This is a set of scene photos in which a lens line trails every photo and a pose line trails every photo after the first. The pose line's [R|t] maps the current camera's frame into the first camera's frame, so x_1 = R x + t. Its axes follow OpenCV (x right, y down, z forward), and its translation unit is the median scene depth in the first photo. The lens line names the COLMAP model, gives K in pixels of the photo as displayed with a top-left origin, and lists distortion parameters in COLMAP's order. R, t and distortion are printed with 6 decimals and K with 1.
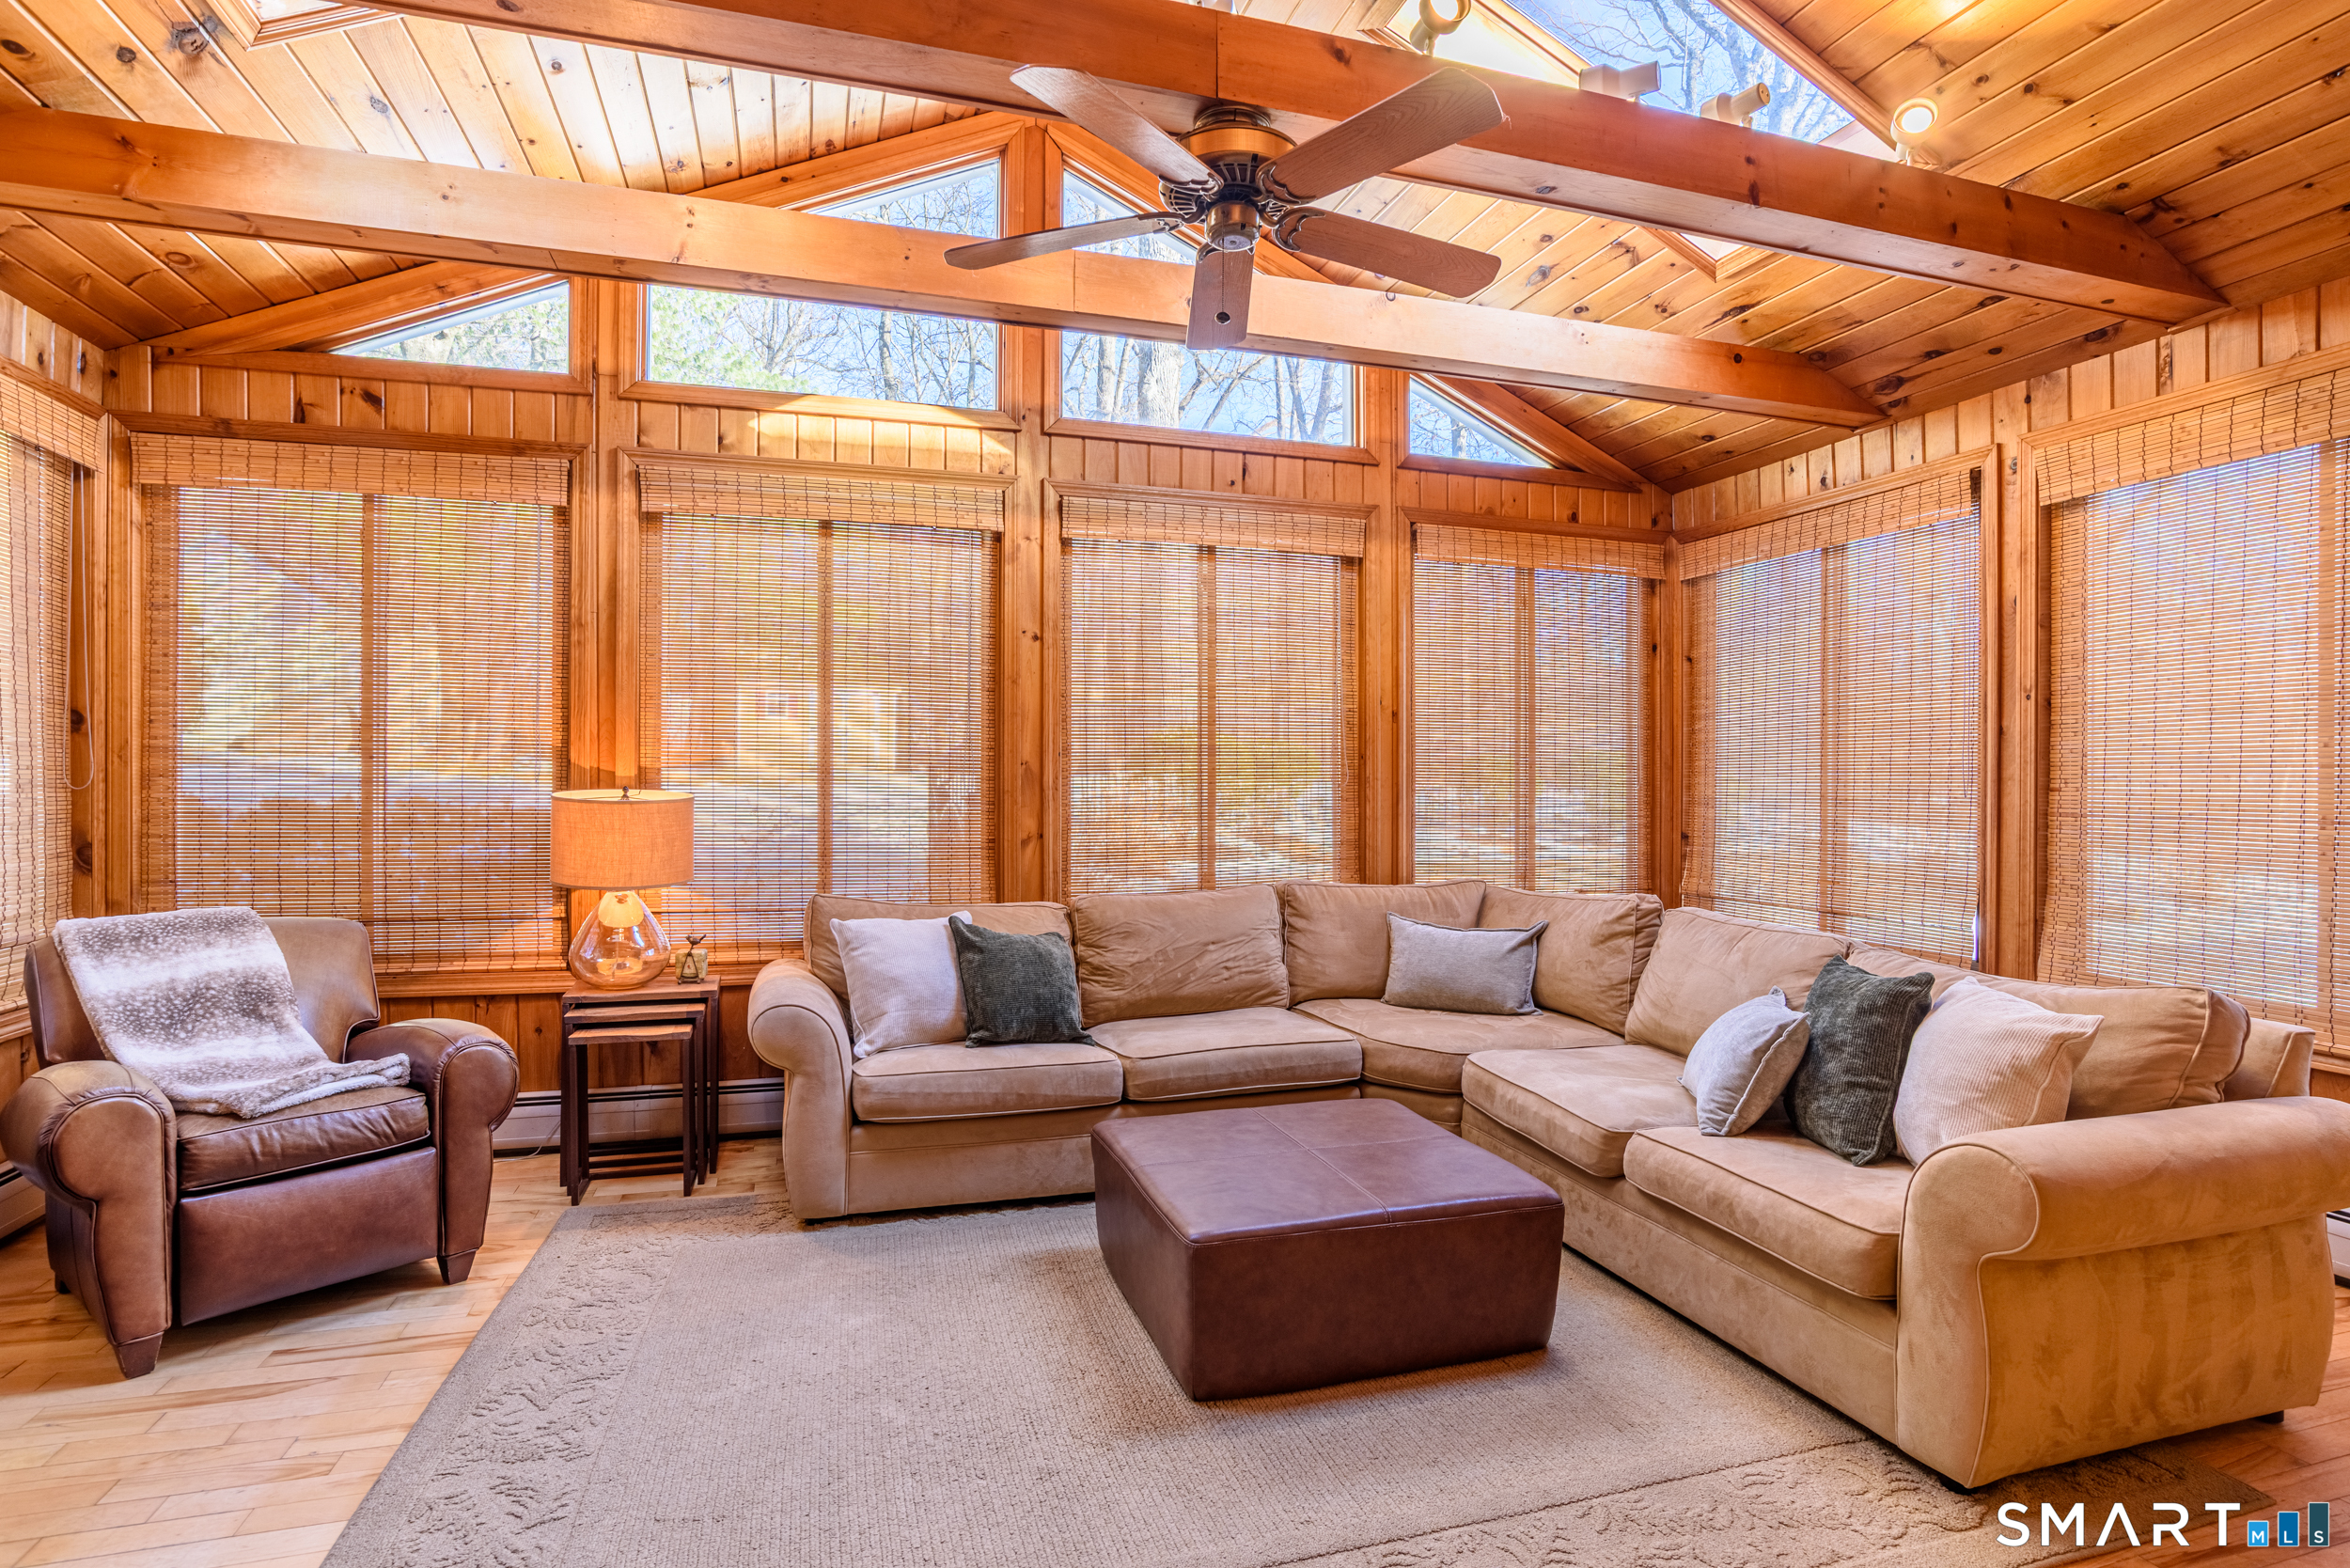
lens RADIAL K [[1208.2, 0, 1179.6], [0, 1208.2, 792.5], [0, 0, 1]] dist [-0.060810, 0.027548]
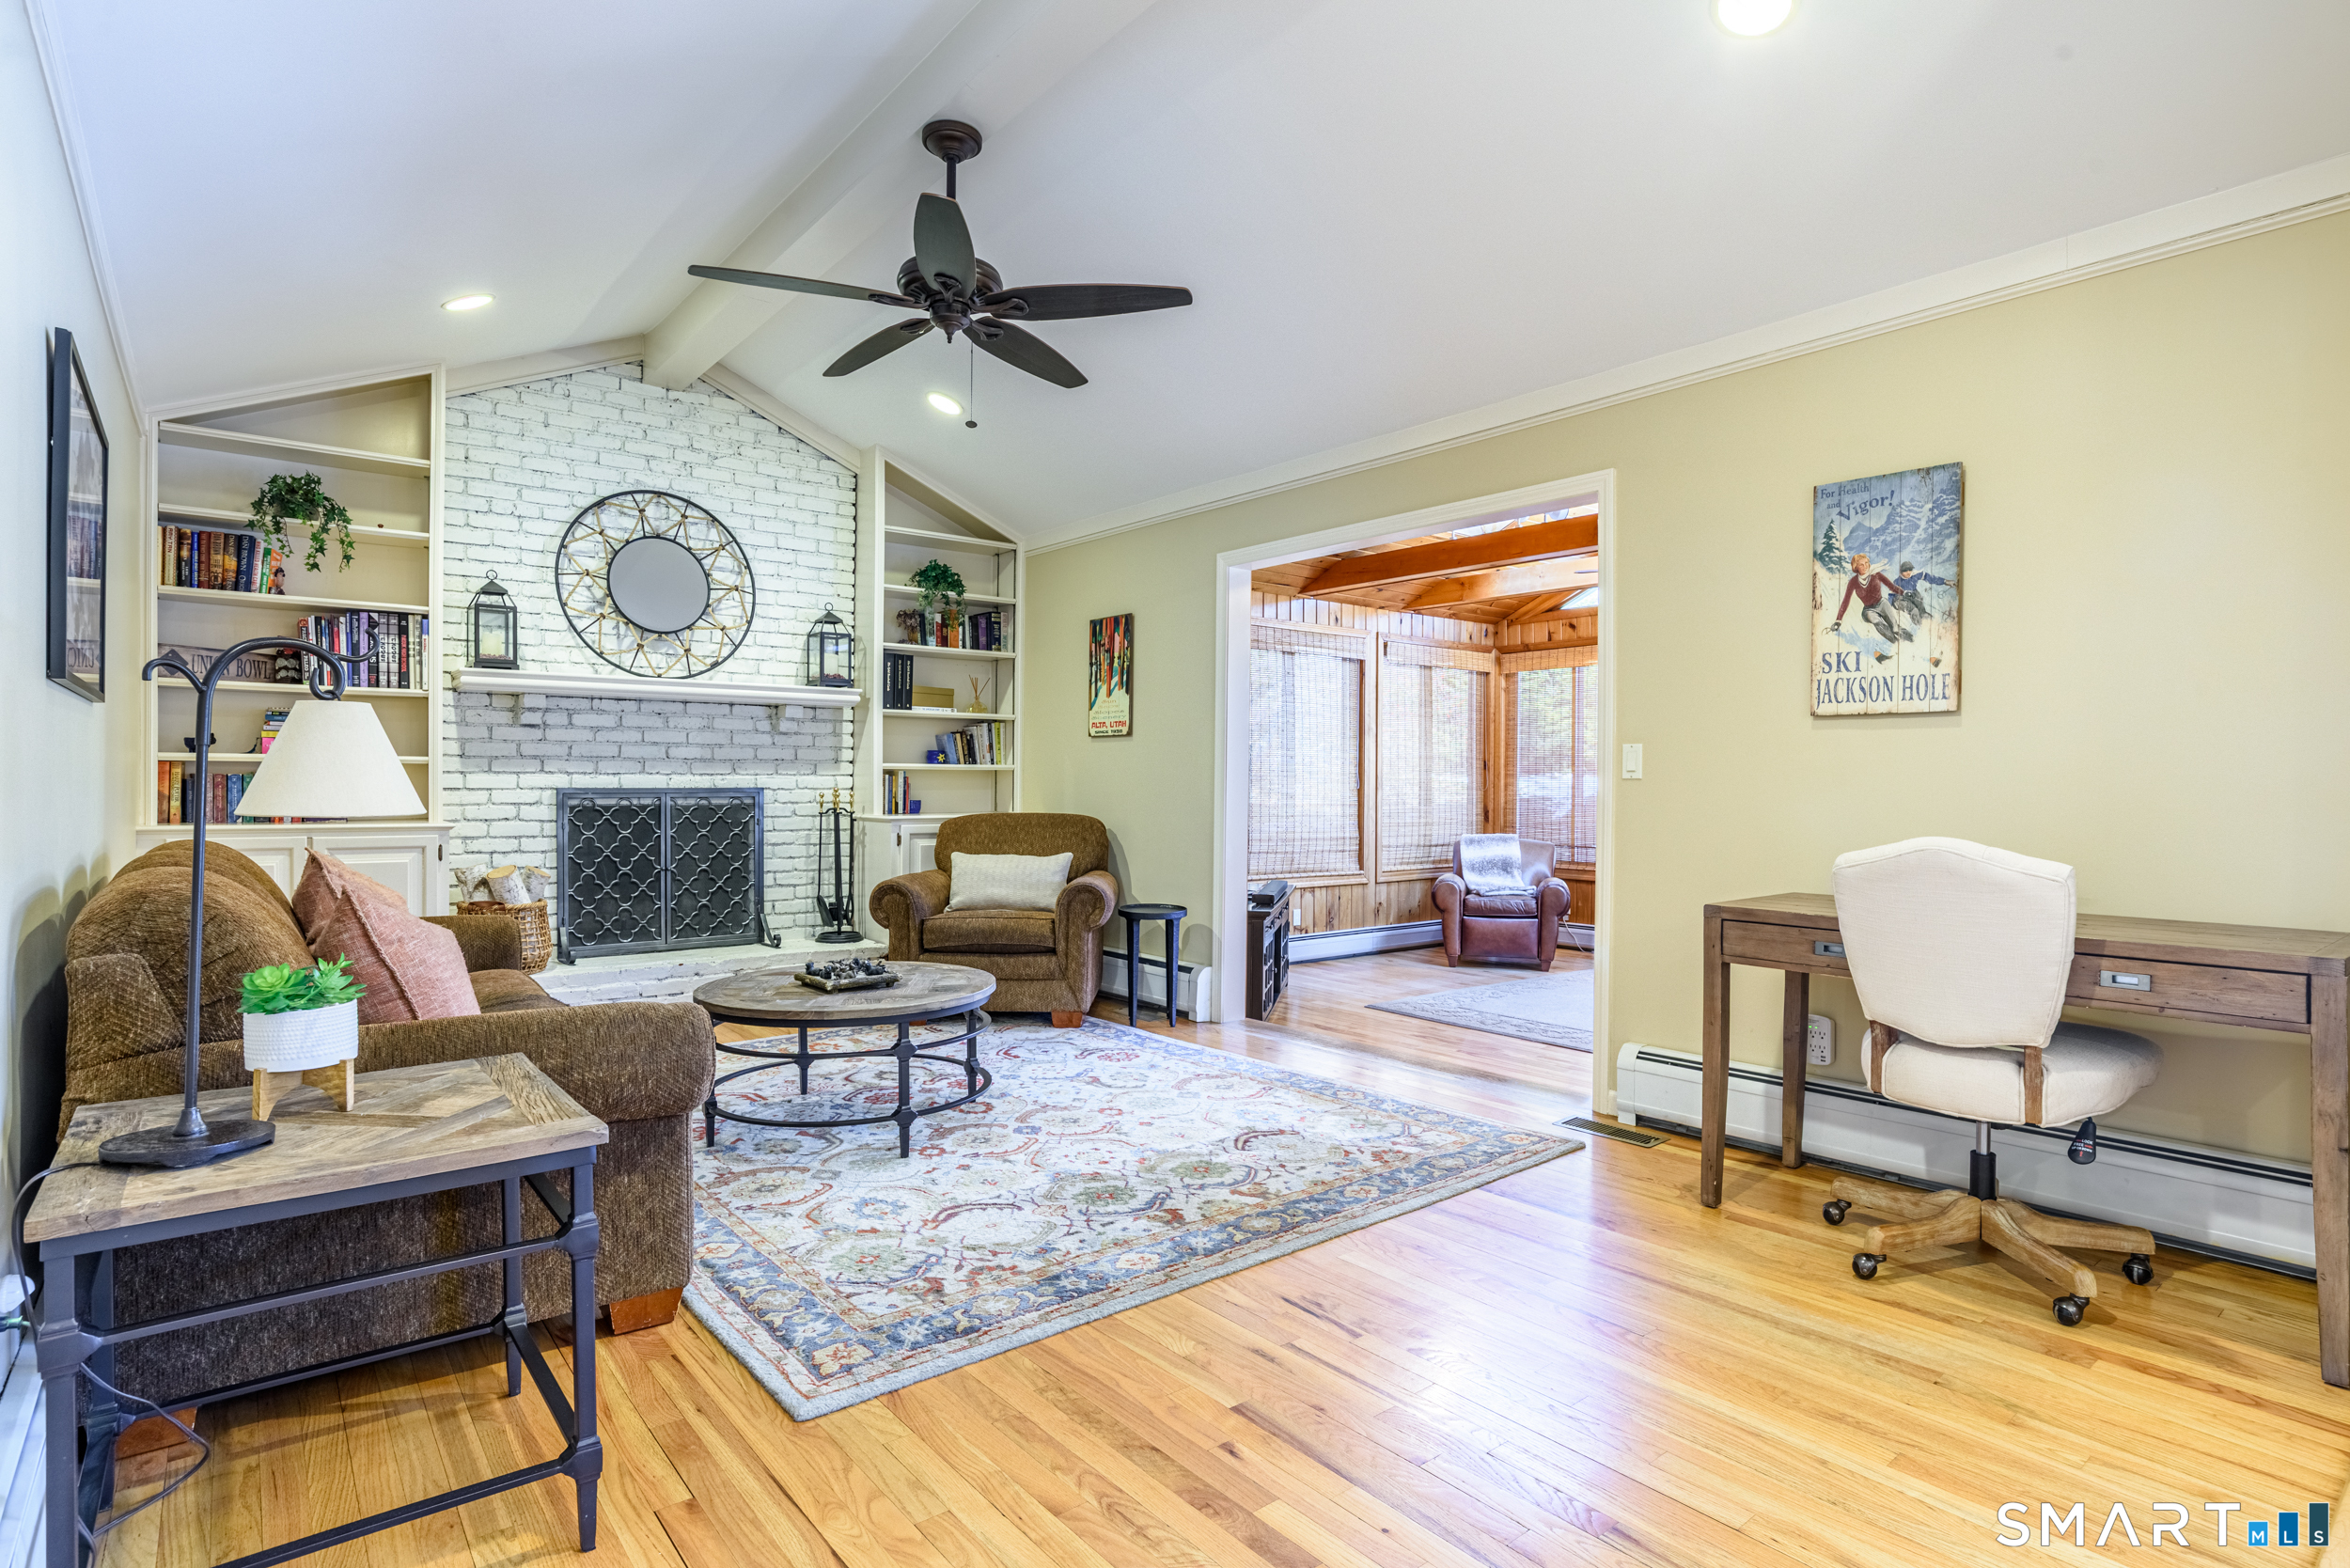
lens RADIAL K [[1208.2, 0, 1179.6], [0, 1208.2, 792.5], [0, 0, 1]] dist [-0.060810, 0.027548]
pose [[0.368037, 0.002388, -0.929808, 1.168044], [-0.009047, 0.999959, -0.001013, 0.009255], [0.929767, 0.008785, 0.368043, -0.572796]]
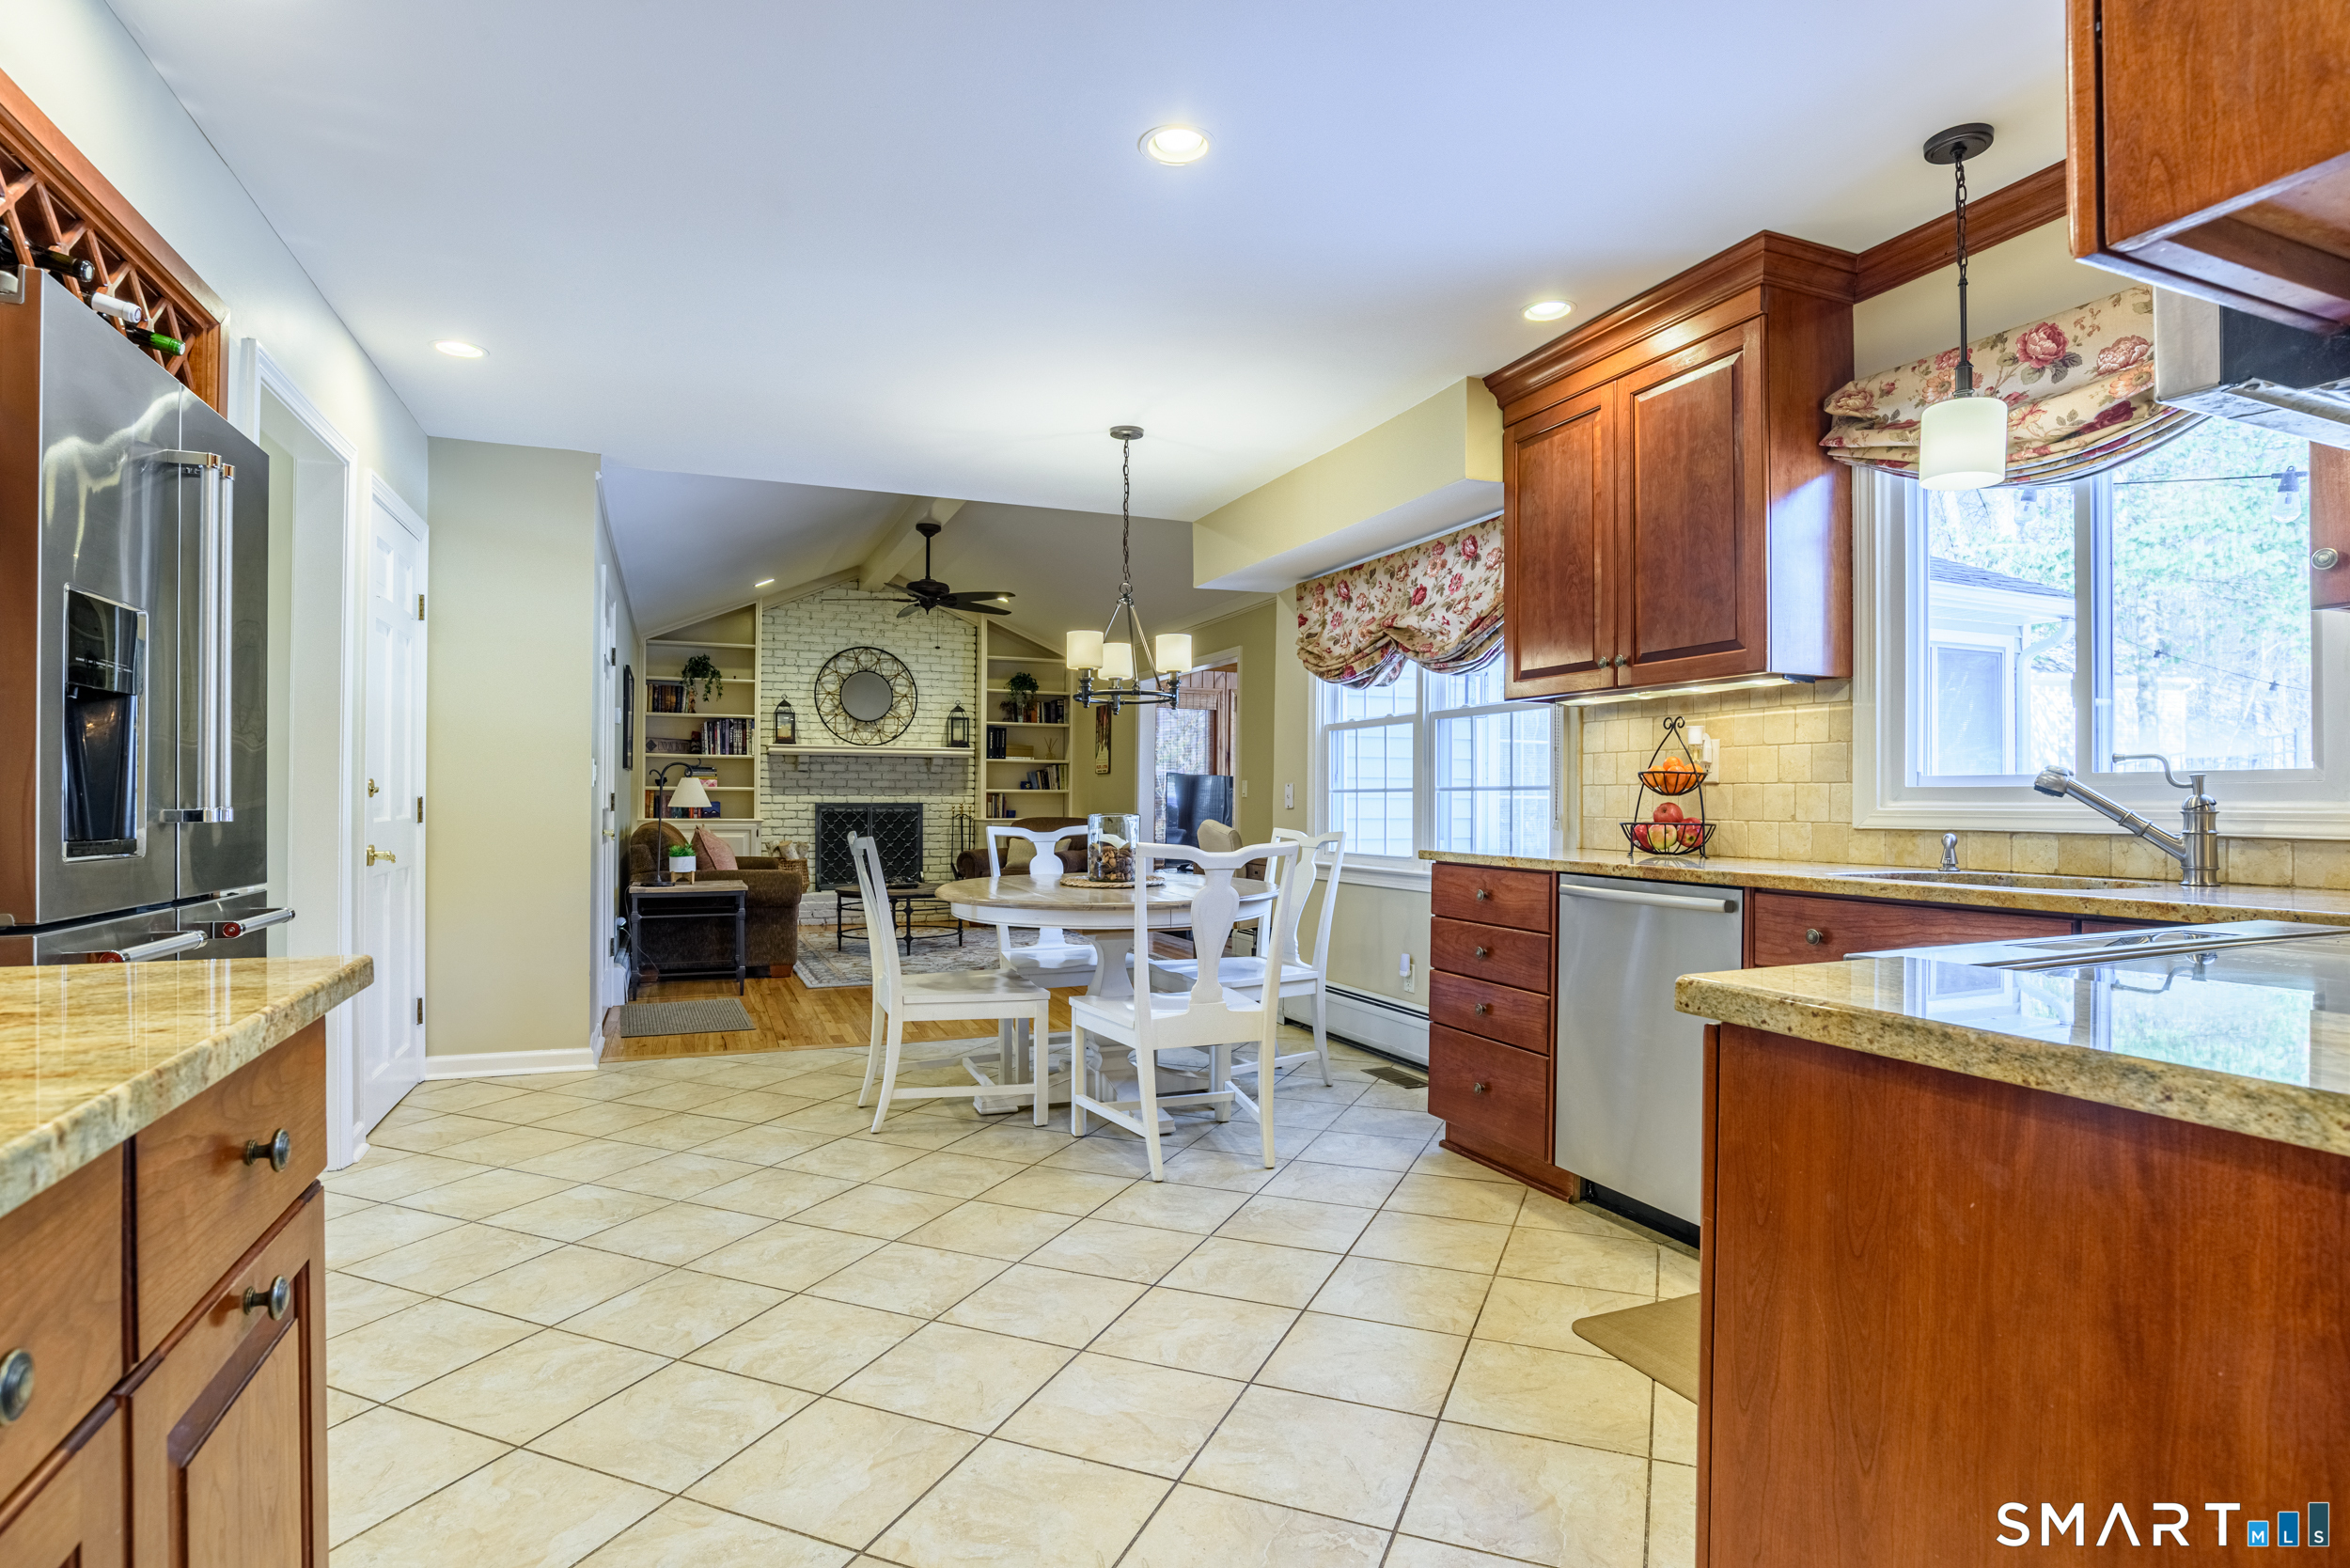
lens RADIAL K [[1264.2, 0, 1207.4], [0, 1264.2, 795.9], [0, 0, 1]] dist [-0.073156, -0.000043]
pose [[0.094670, -0.010062, -0.995458, 2.450325], [-0.011208, 0.999875, -0.011172, 0.015008], [0.995446, 0.012215, 0.094546, -0.150085]]
